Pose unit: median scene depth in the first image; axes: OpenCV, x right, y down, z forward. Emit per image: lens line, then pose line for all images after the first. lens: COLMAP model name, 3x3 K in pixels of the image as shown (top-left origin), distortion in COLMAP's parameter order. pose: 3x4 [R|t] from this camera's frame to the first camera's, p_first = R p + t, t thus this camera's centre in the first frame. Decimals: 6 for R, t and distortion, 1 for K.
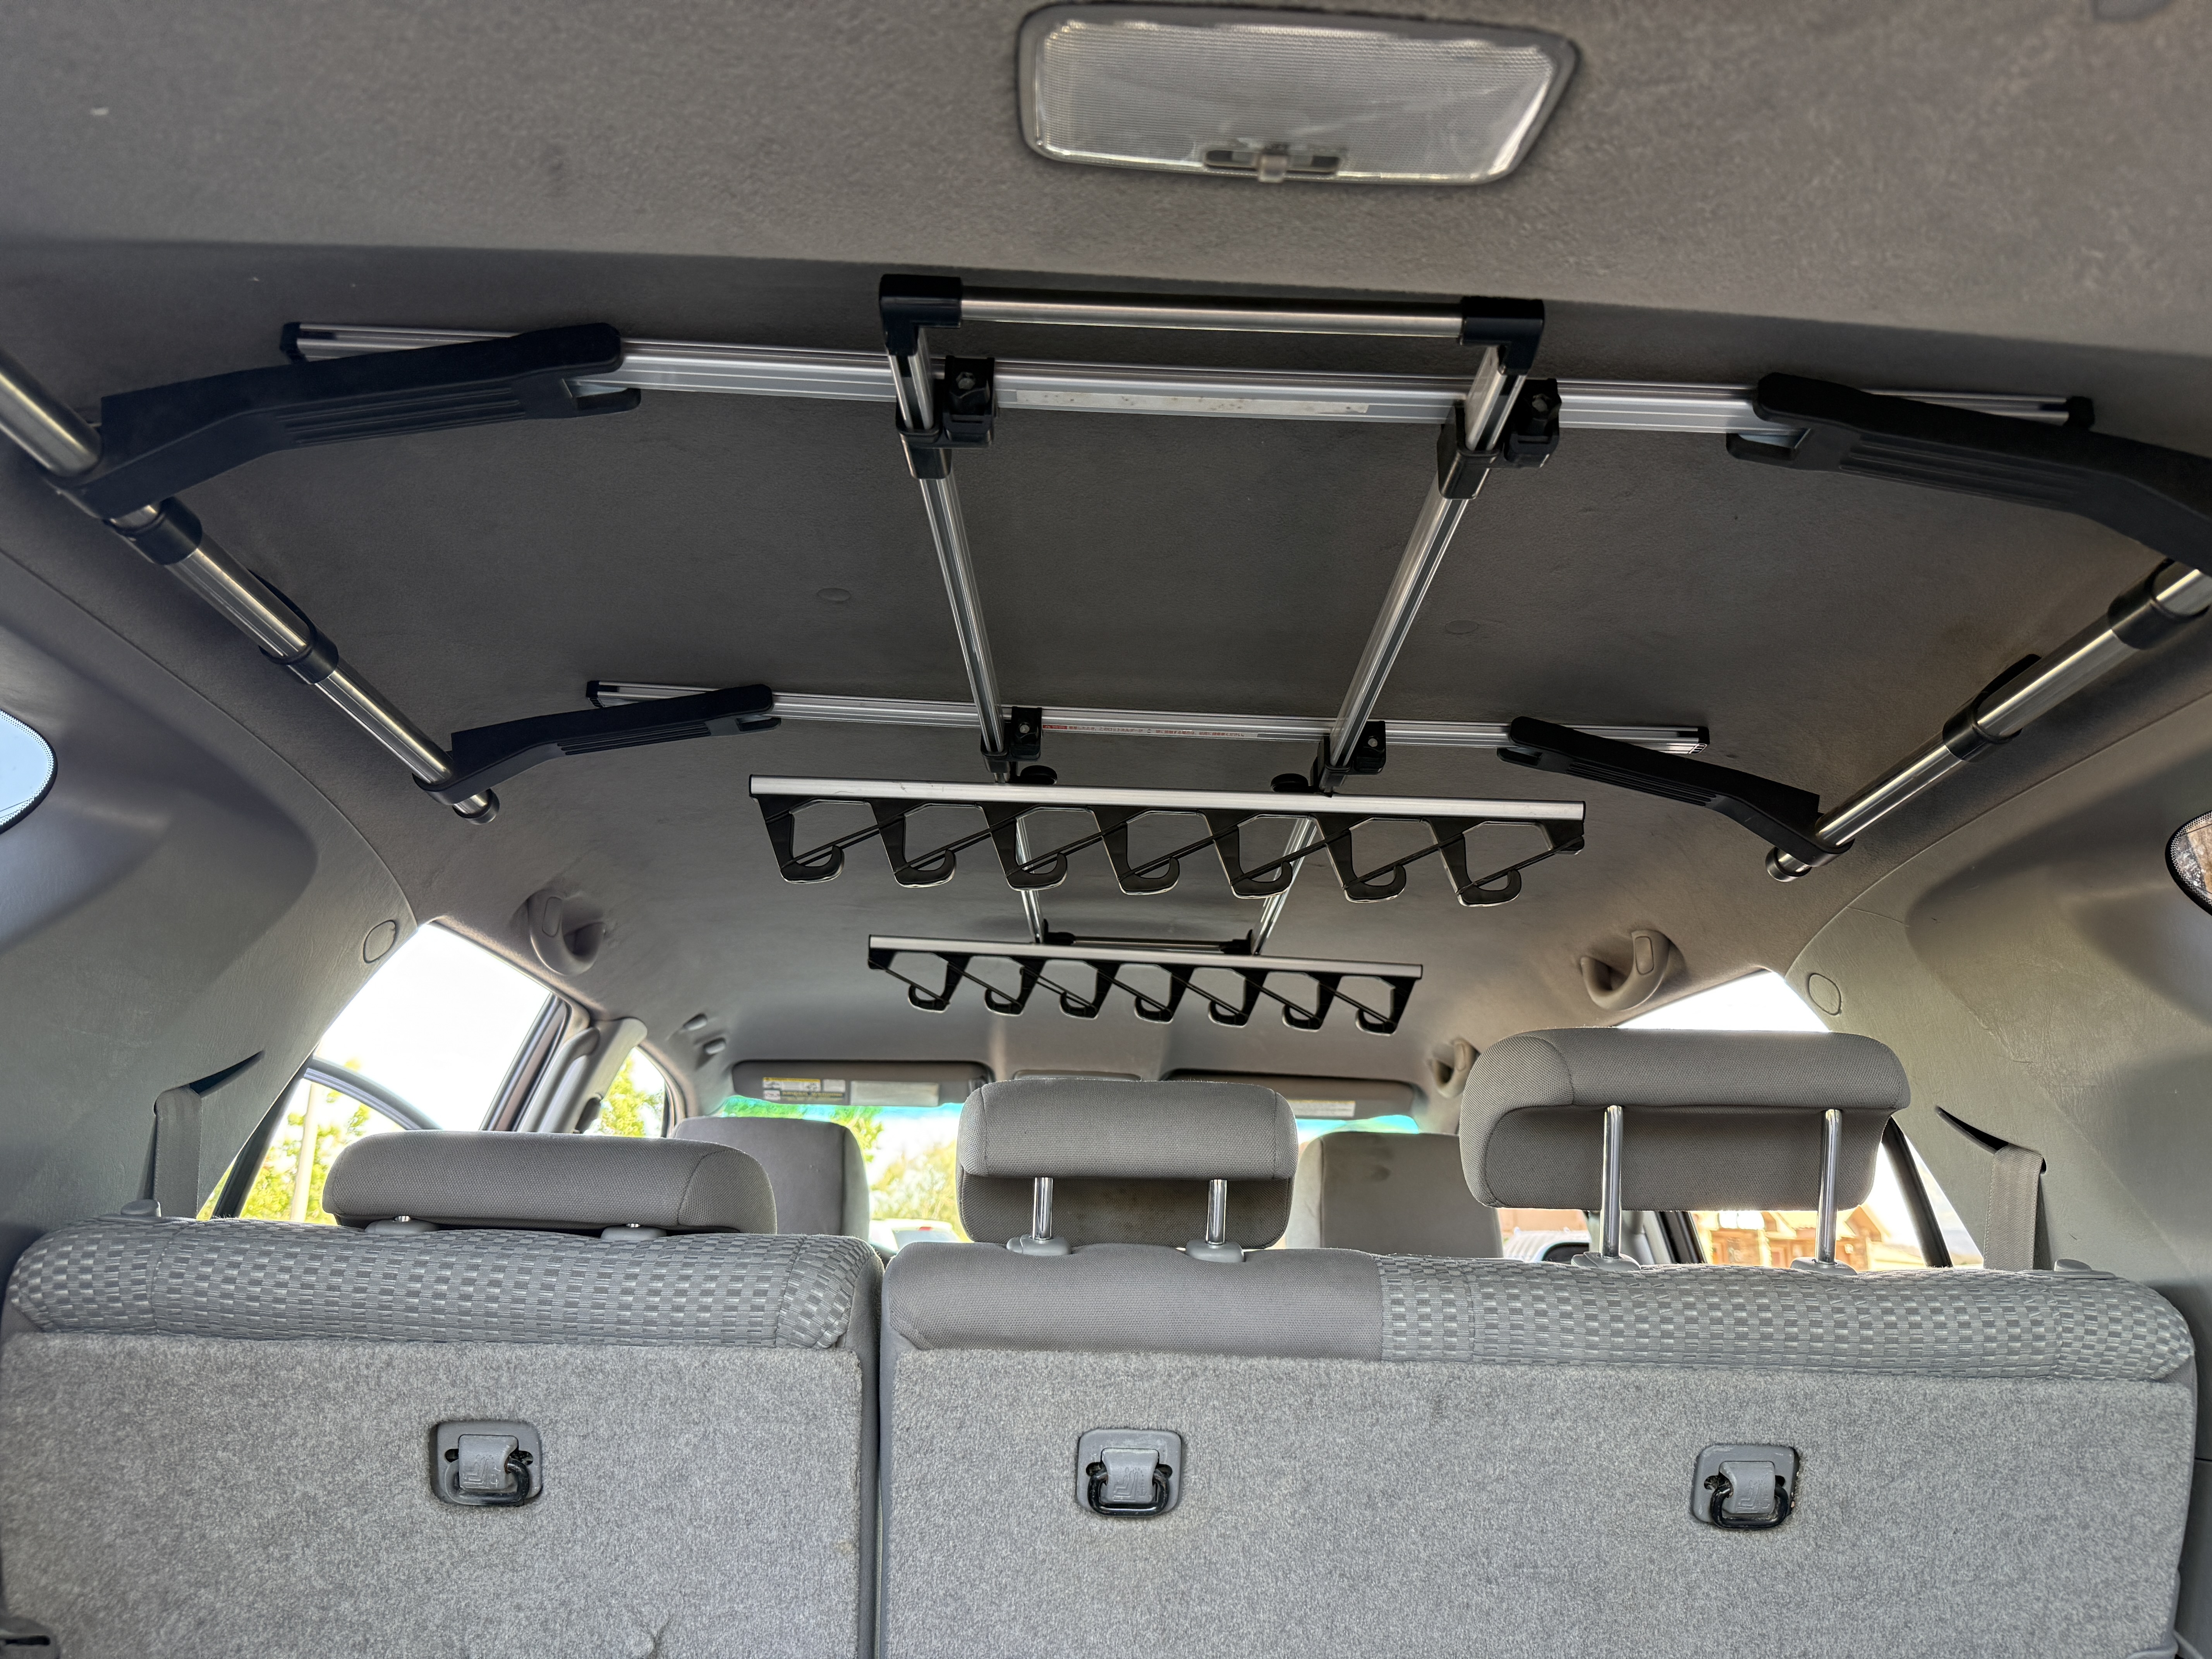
lens RADIAL K [[1585.8, 0, 1115.3], [0, 1585.8, 798.5], [0, 0, 1]] dist [-0.006606, -0.002967]
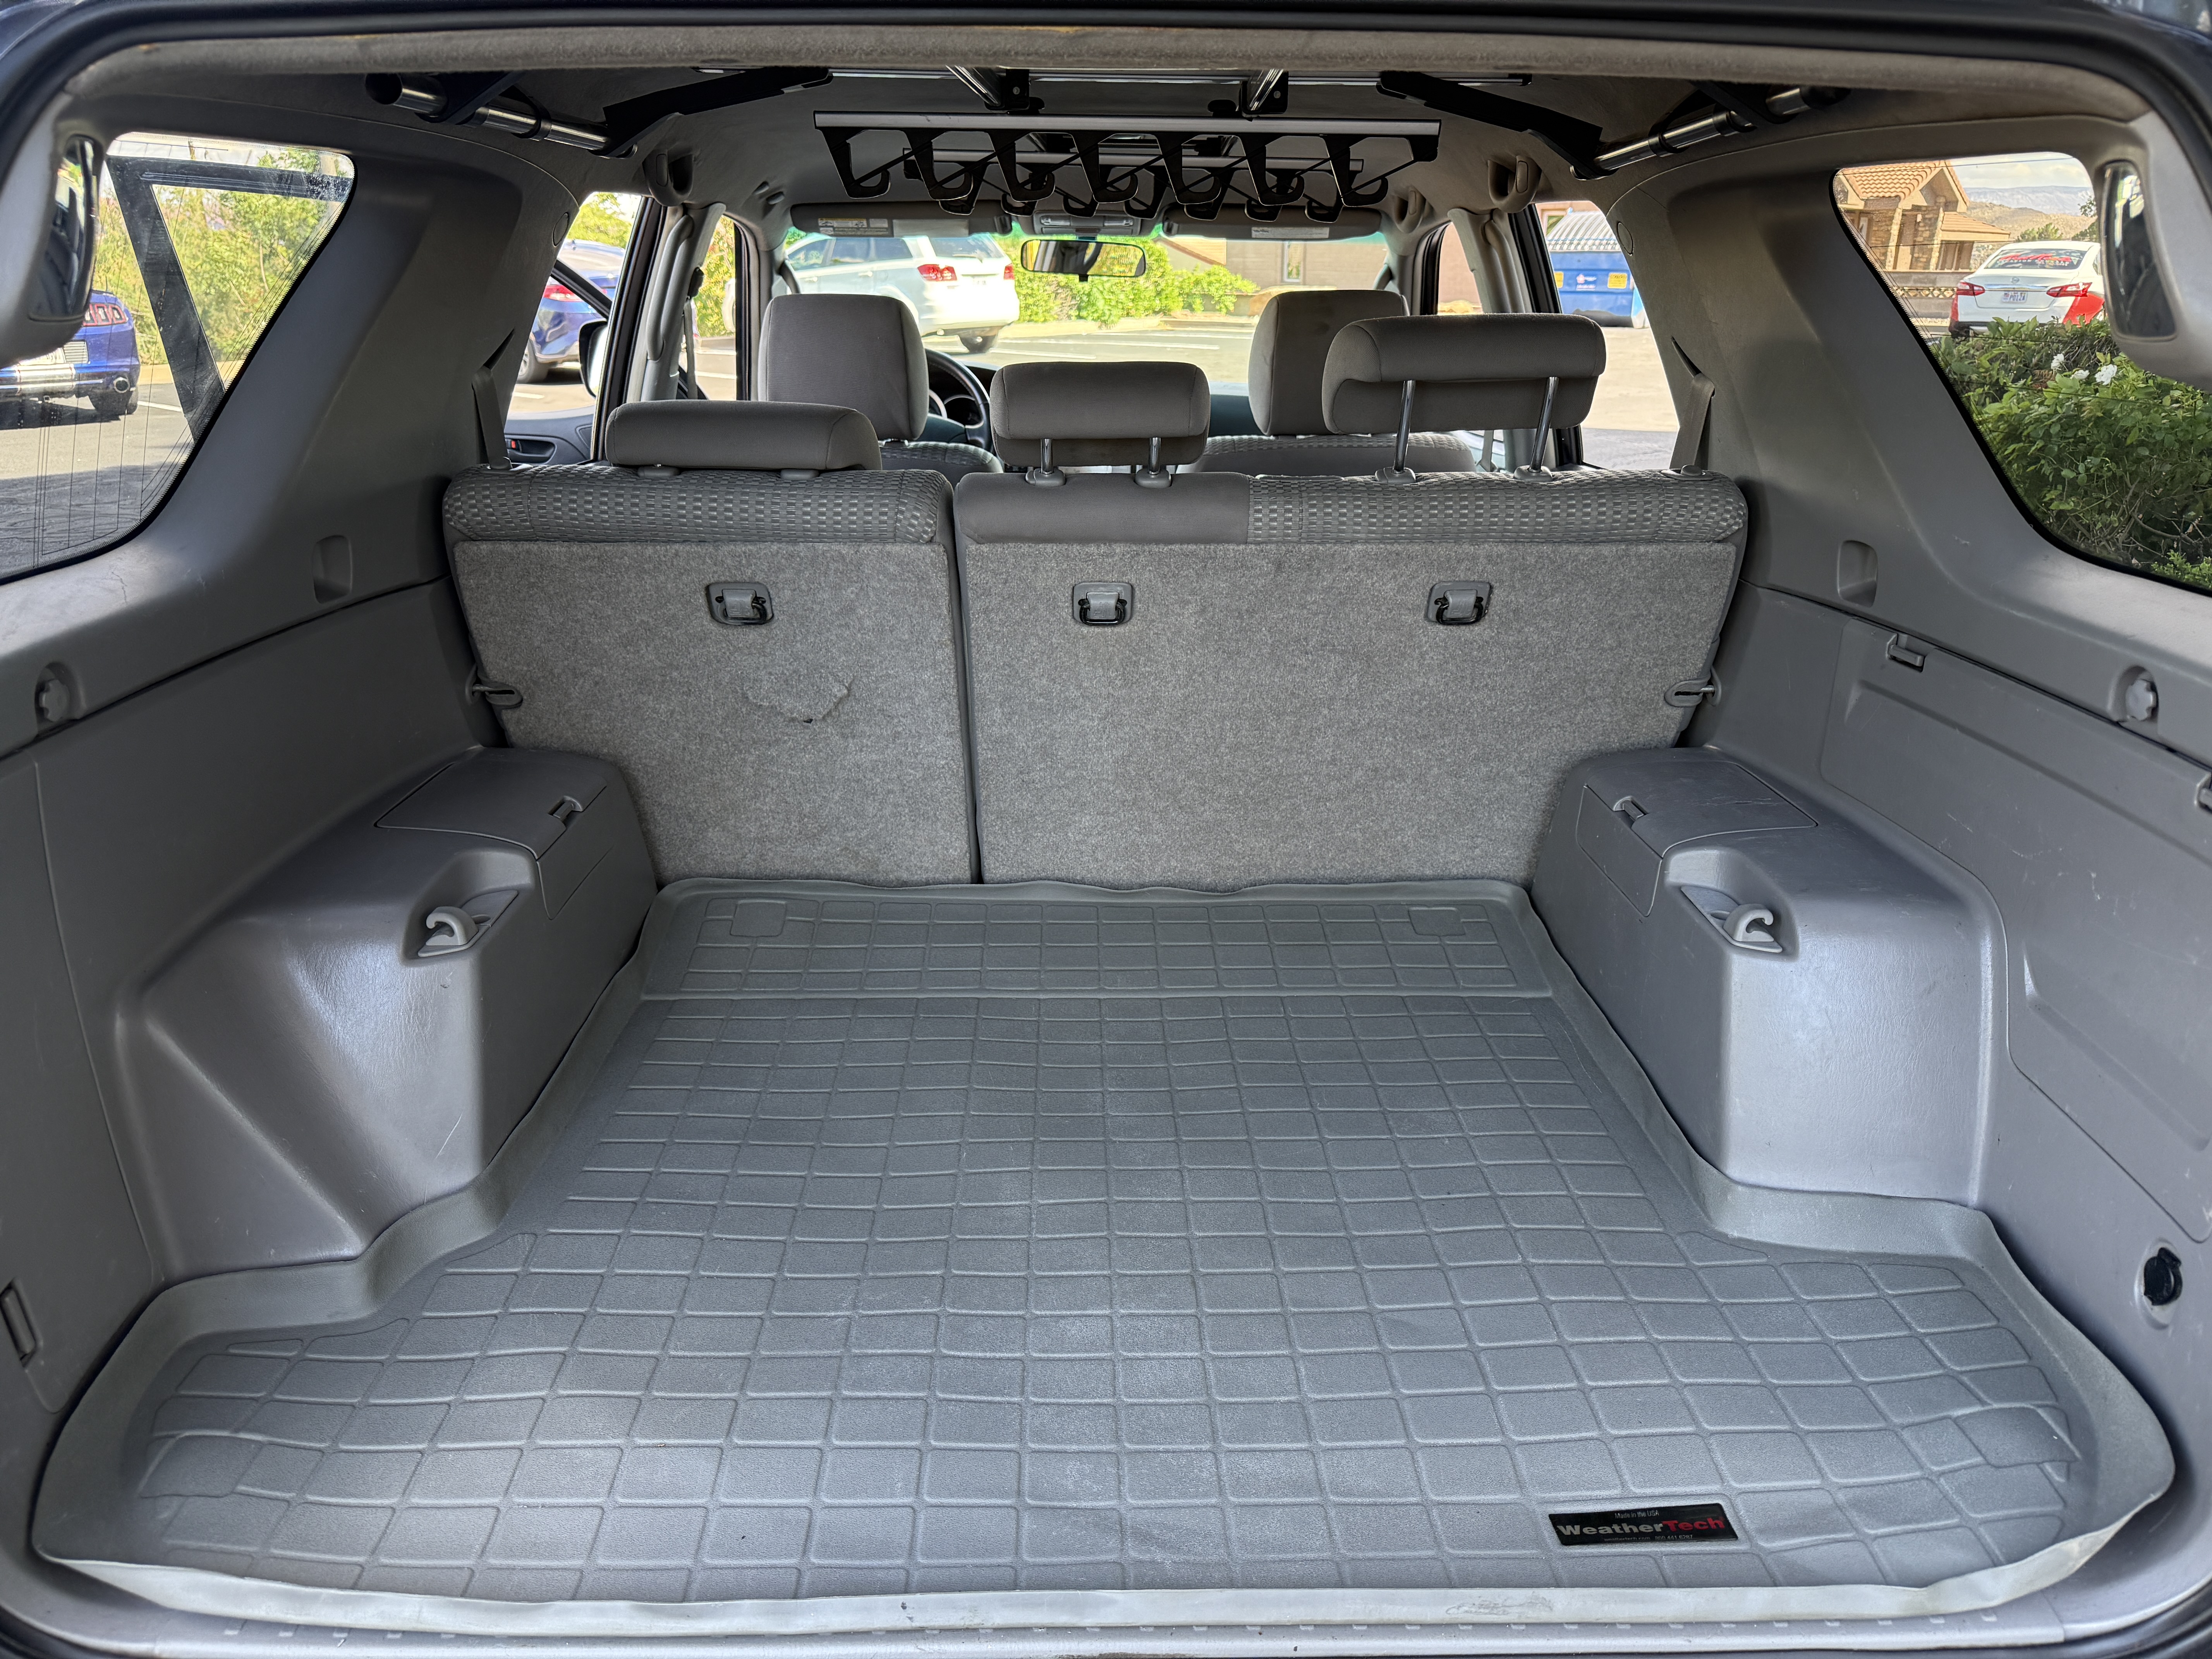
lens RADIAL K [[1545.5, 0, 1109.0], [0, 1545.5, 859.9], [0, 0, 1]] dist [0.107649, -0.163103]
pose [[0.999341, -0.008255, -0.035342, 0.074559], [0.027985, 0.795310, 0.605557, -0.393730], [0.023109, -0.606147, 0.795017, -0.548692]]
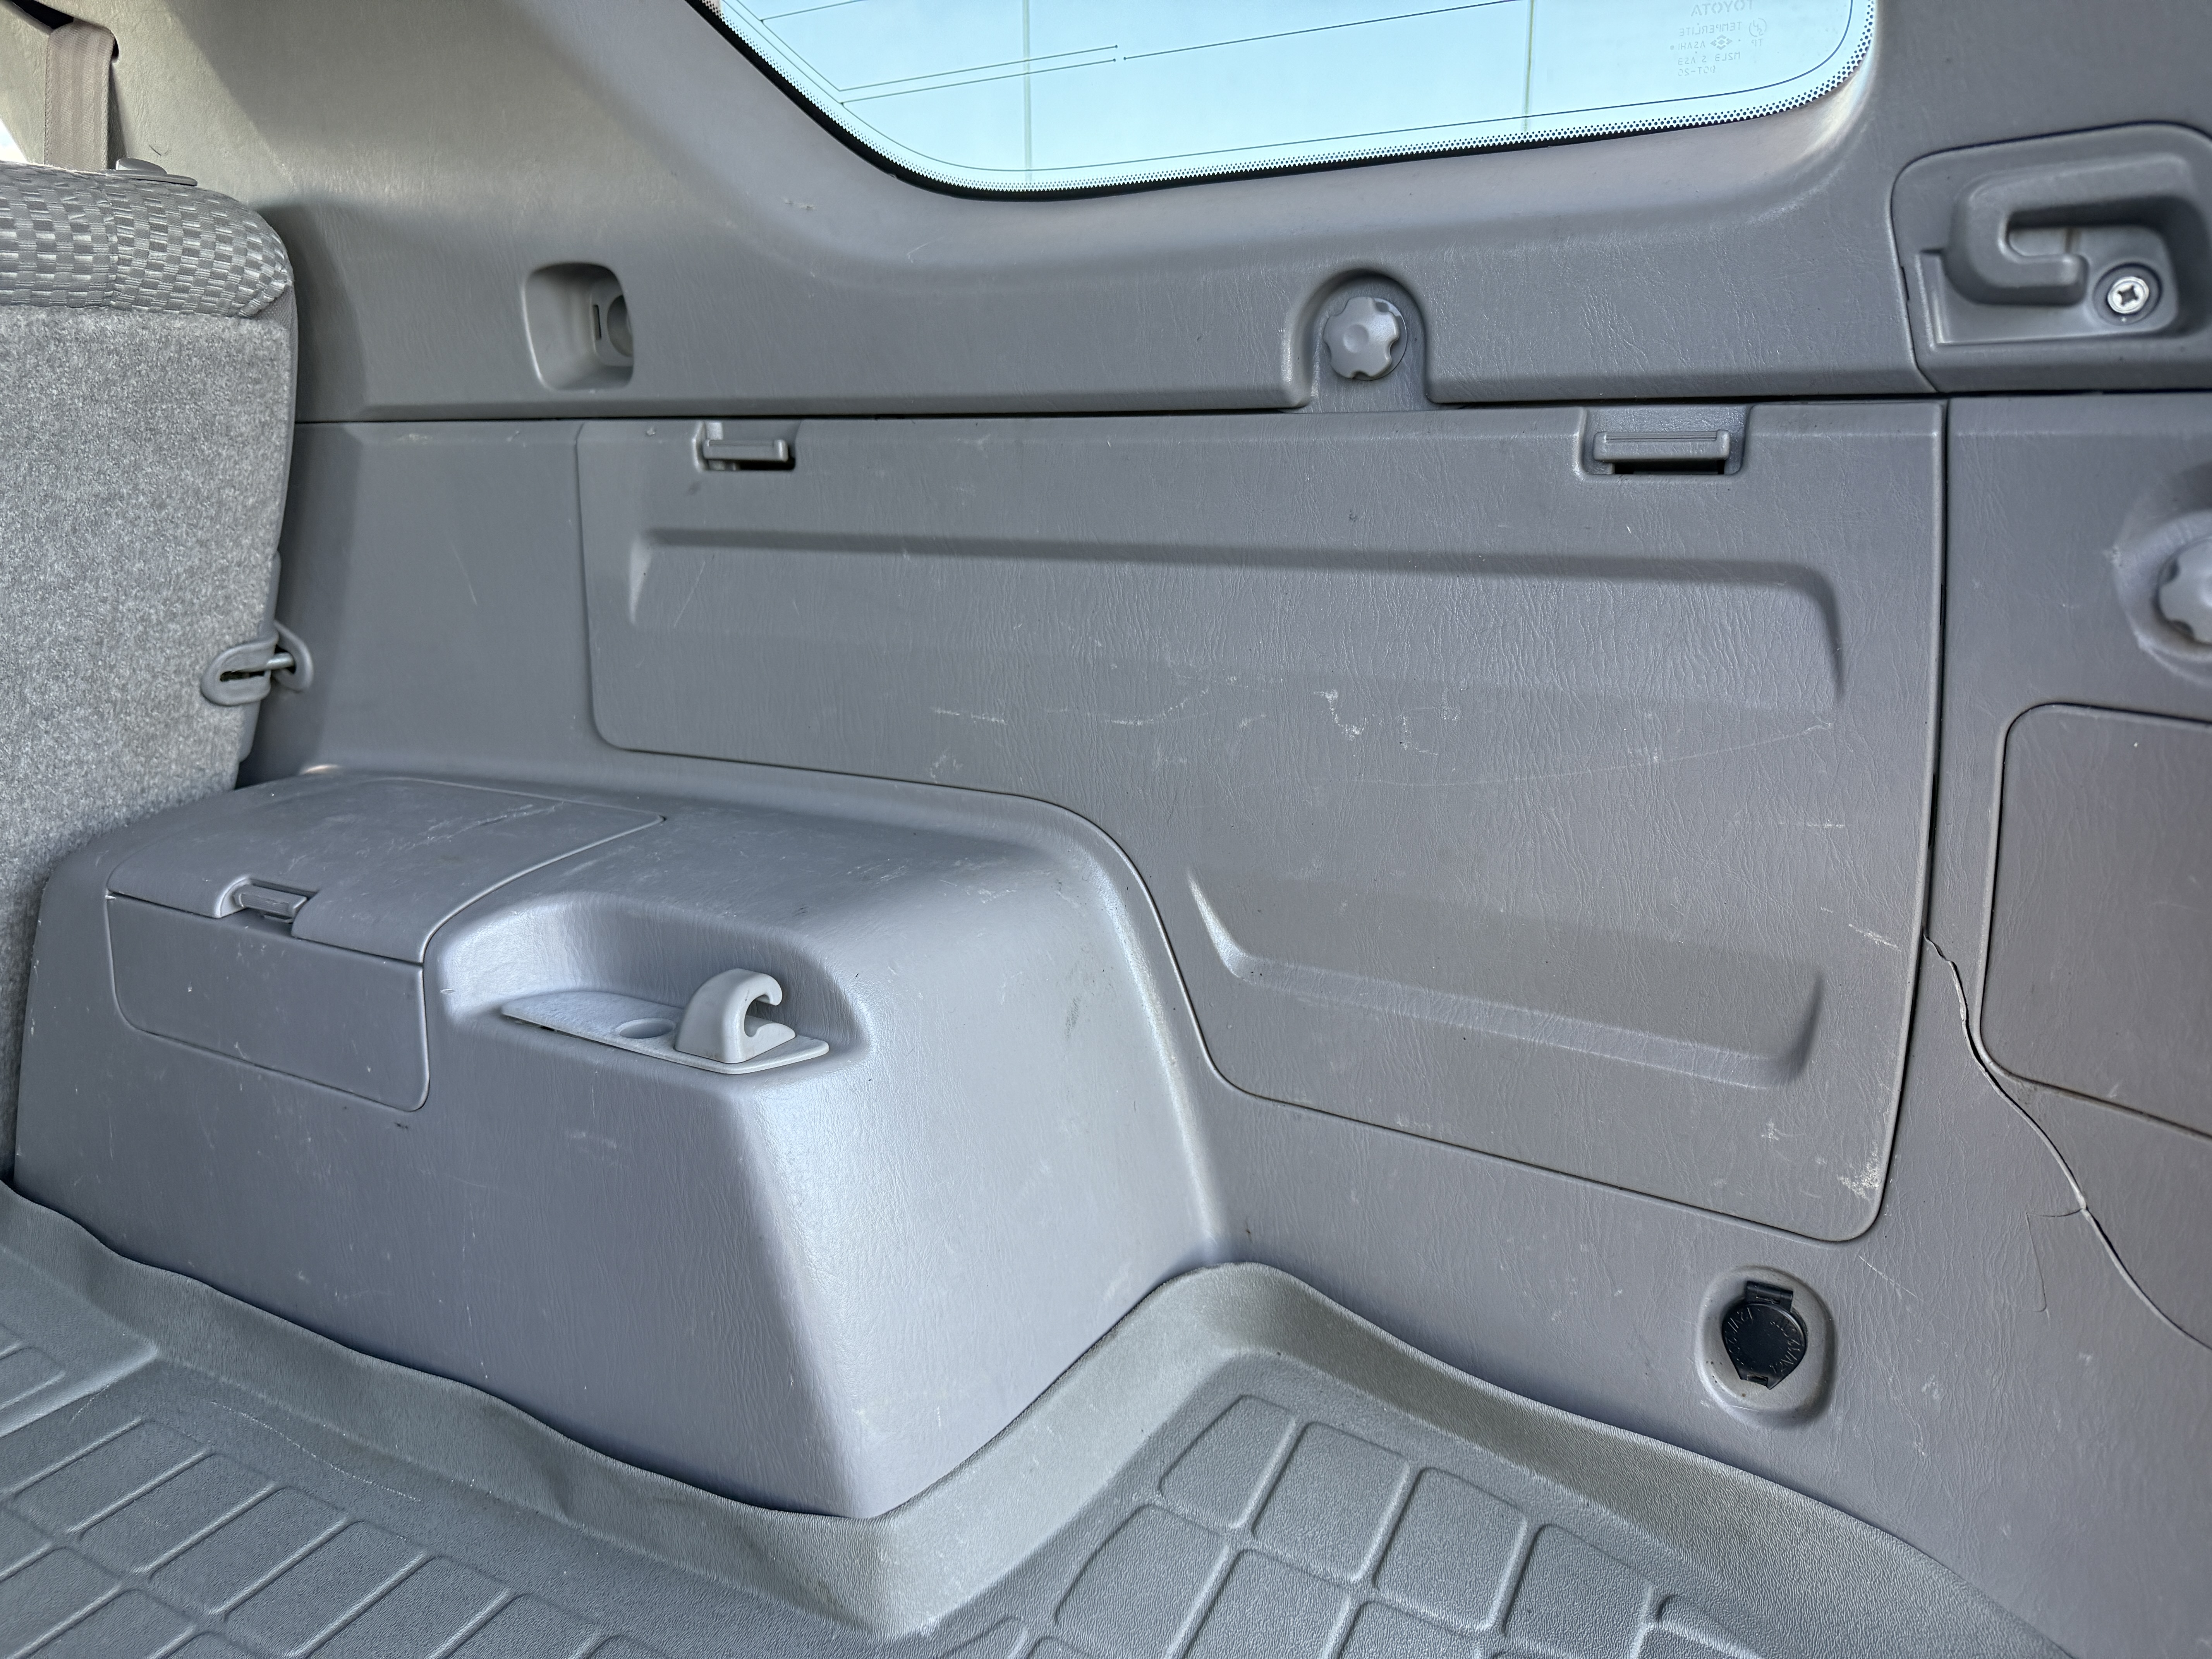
lens RADIAL K [[1560.0, 0, 1106.0], [0, 1560.0, 829.5], [0, 0, 1]] dist [0.055637, -0.075066]
pose [[0.543839, -0.233574, 0.806028, 0.202311], [-0.216857, 0.888746, 0.403861, 0.188876], [-0.810686, -0.394428, 0.432683, 0.212912]]
